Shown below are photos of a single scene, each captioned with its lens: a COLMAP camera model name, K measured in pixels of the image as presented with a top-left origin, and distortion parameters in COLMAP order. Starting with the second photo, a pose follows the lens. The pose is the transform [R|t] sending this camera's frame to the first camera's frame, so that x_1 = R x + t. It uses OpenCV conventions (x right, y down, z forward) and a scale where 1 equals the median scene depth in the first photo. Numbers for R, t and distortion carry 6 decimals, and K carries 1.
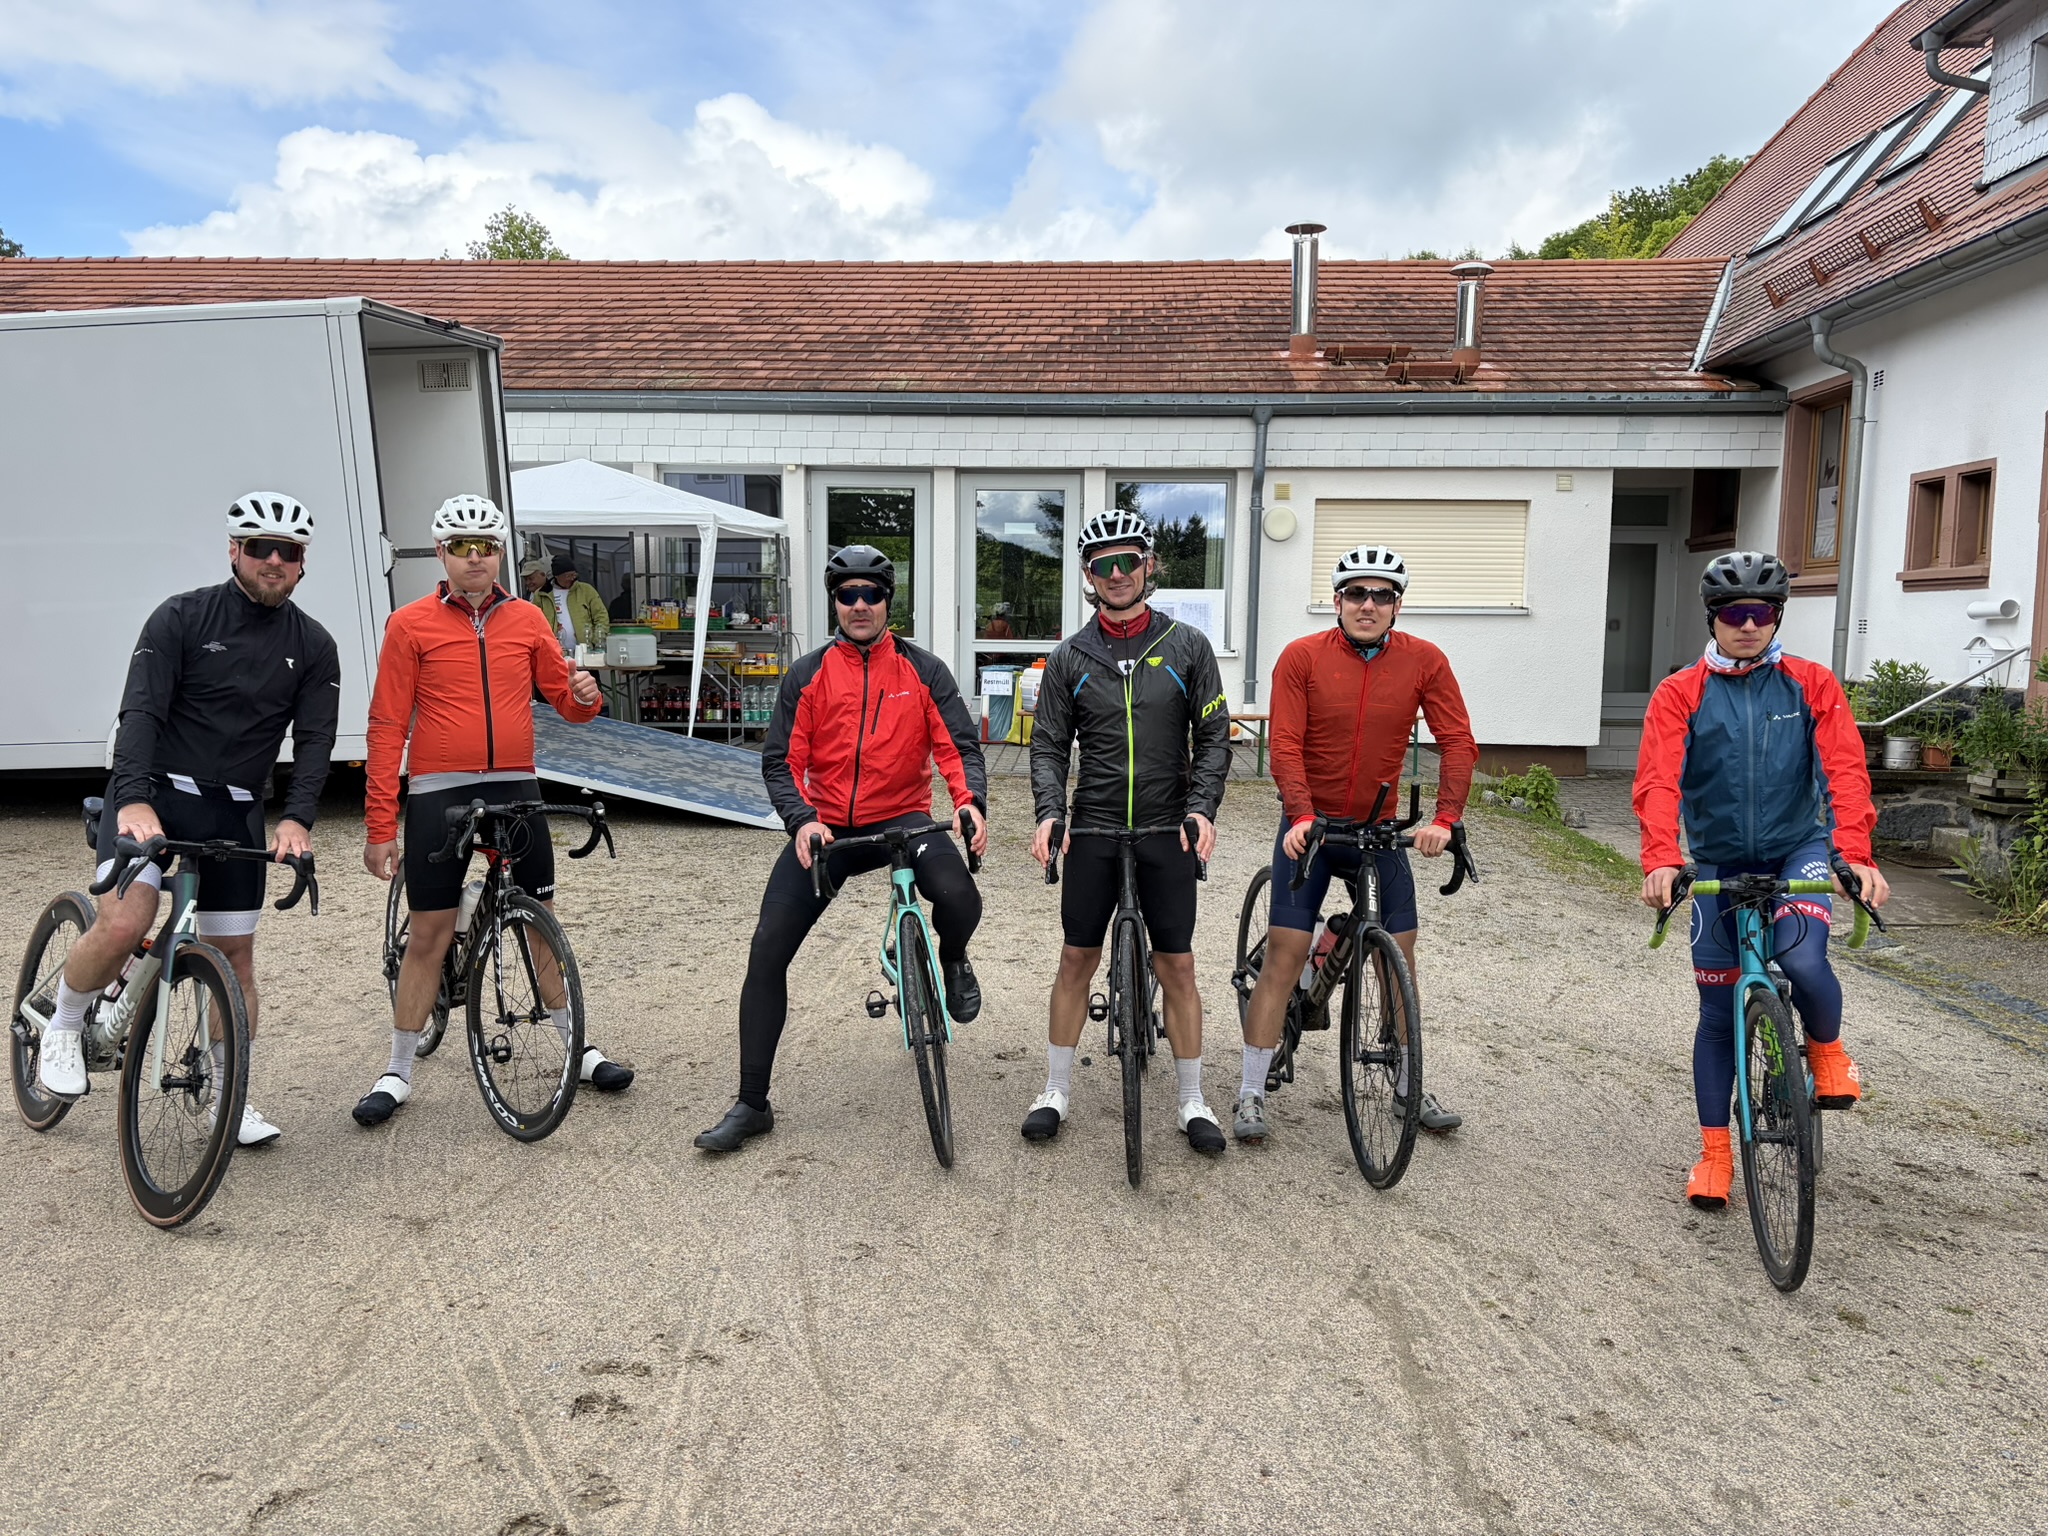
lens RADIAL K [[1584.6, 0, 1024.0], [0, 1584.6, 768.0], [0, 0, 1]] dist [-0.003048, -0.002067]
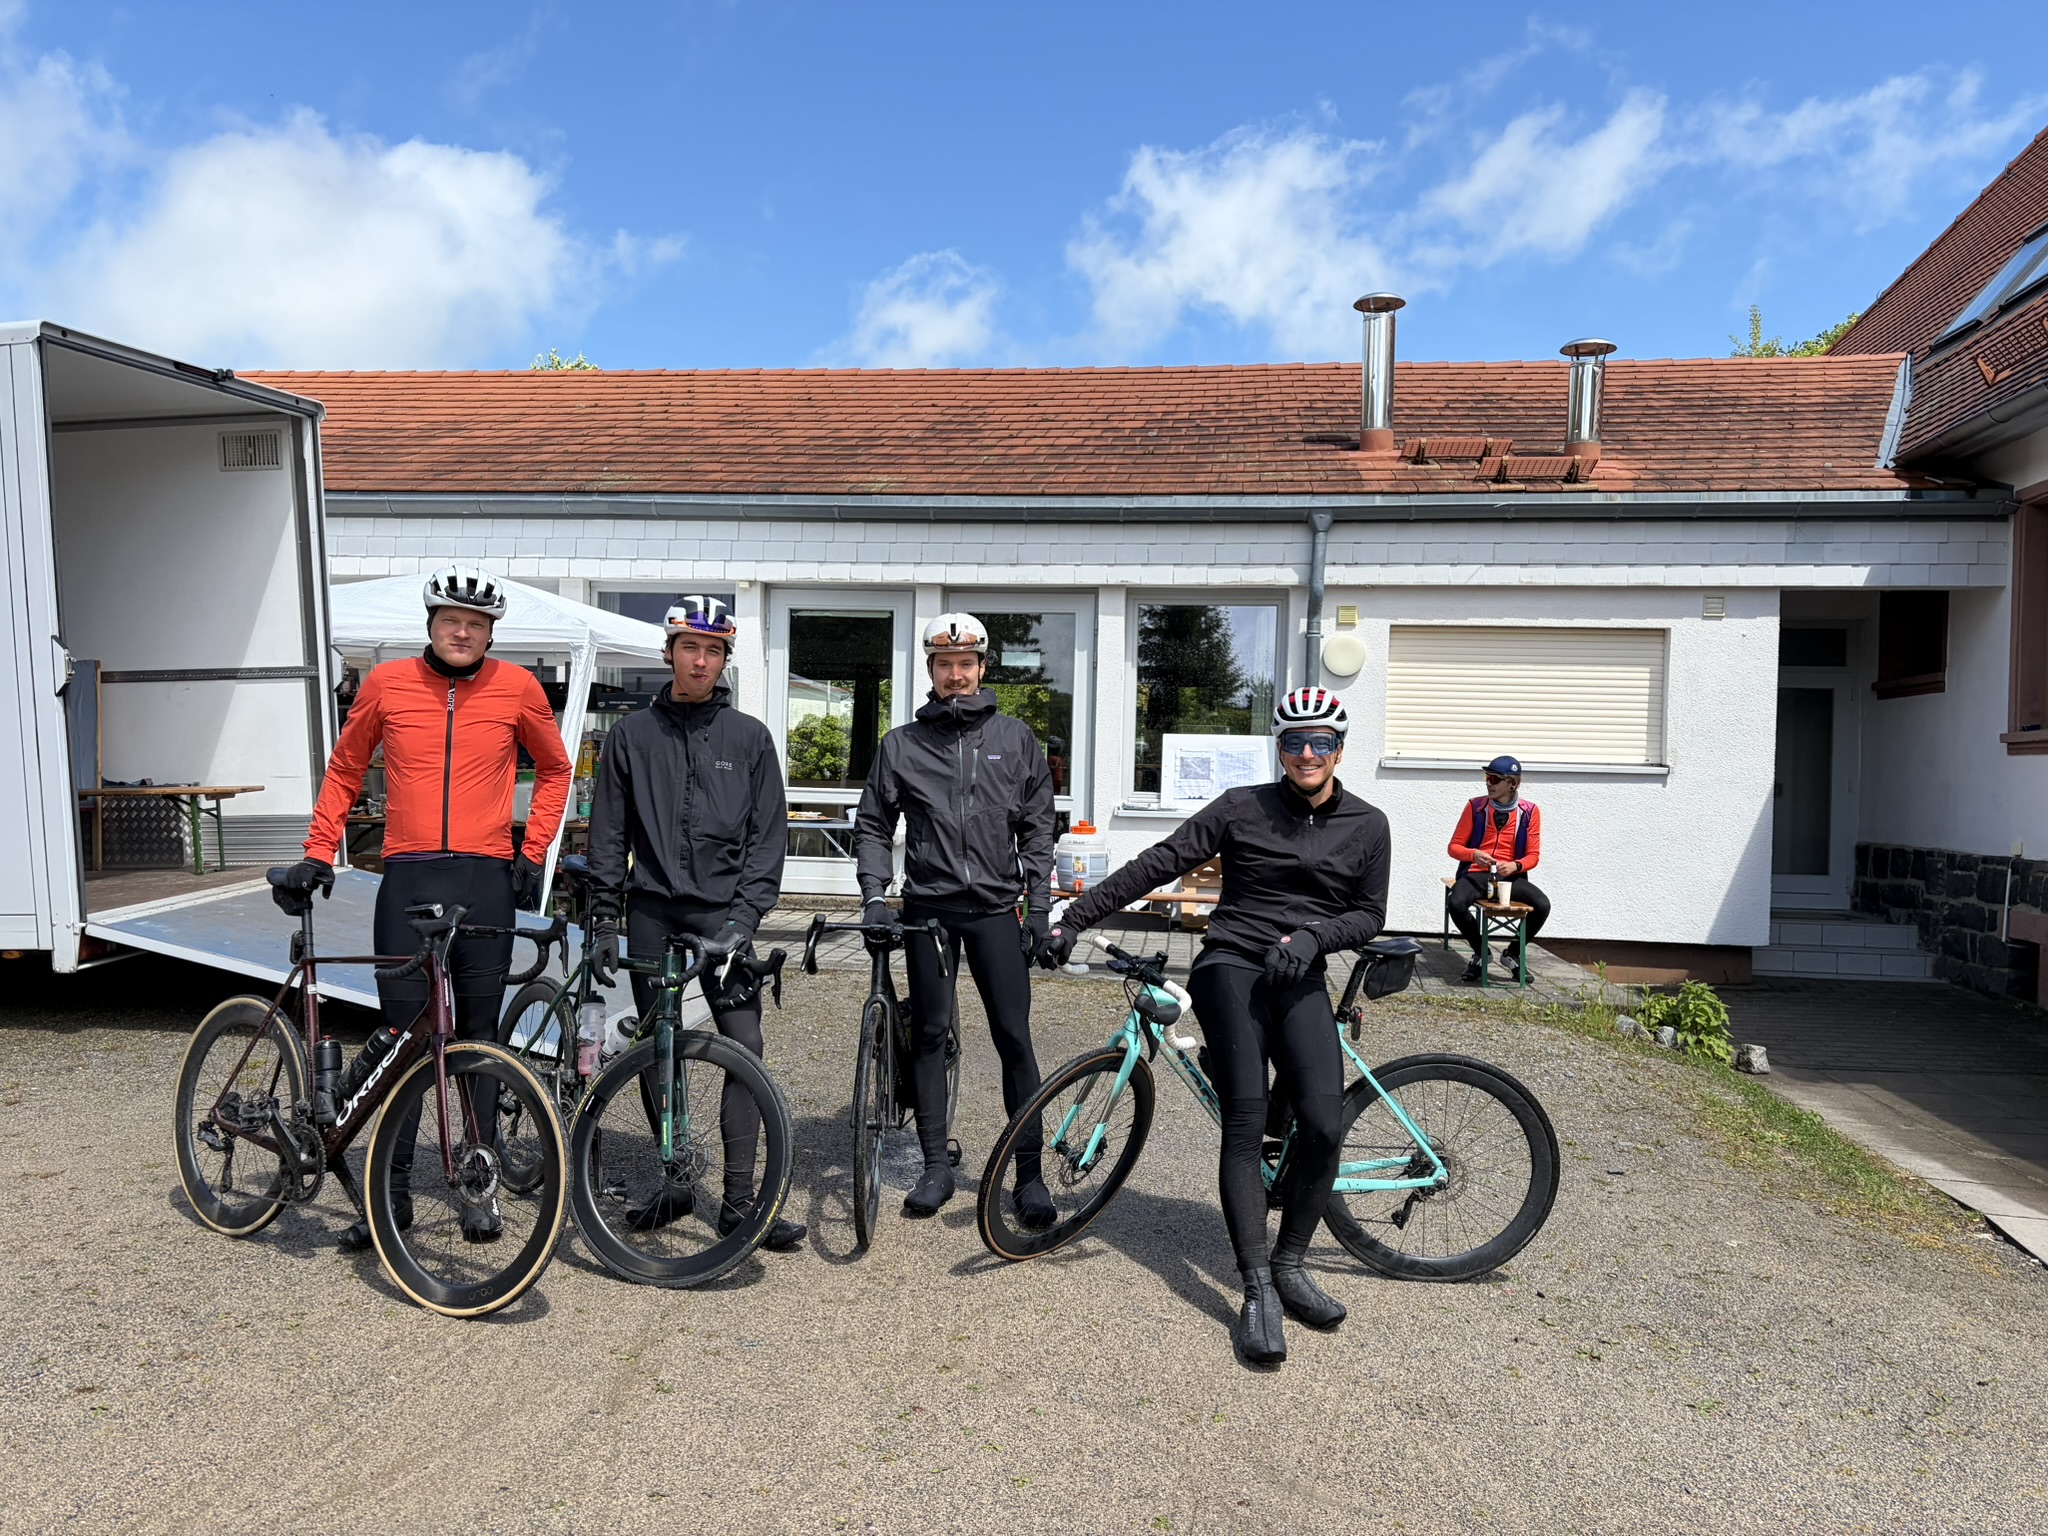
lens RADIAL K [[1489.7, 0, 1024.0], [0, 1489.7, 768.0], [0, 0, 1]] dist [0.046828, -0.072374]
pose [[0.995934, 0.012596, -0.089196, 0.067555], [-0.021619, 0.994659, -0.100930, -0.018359], [0.087448, 0.102448, 0.990887, 0.240717]]
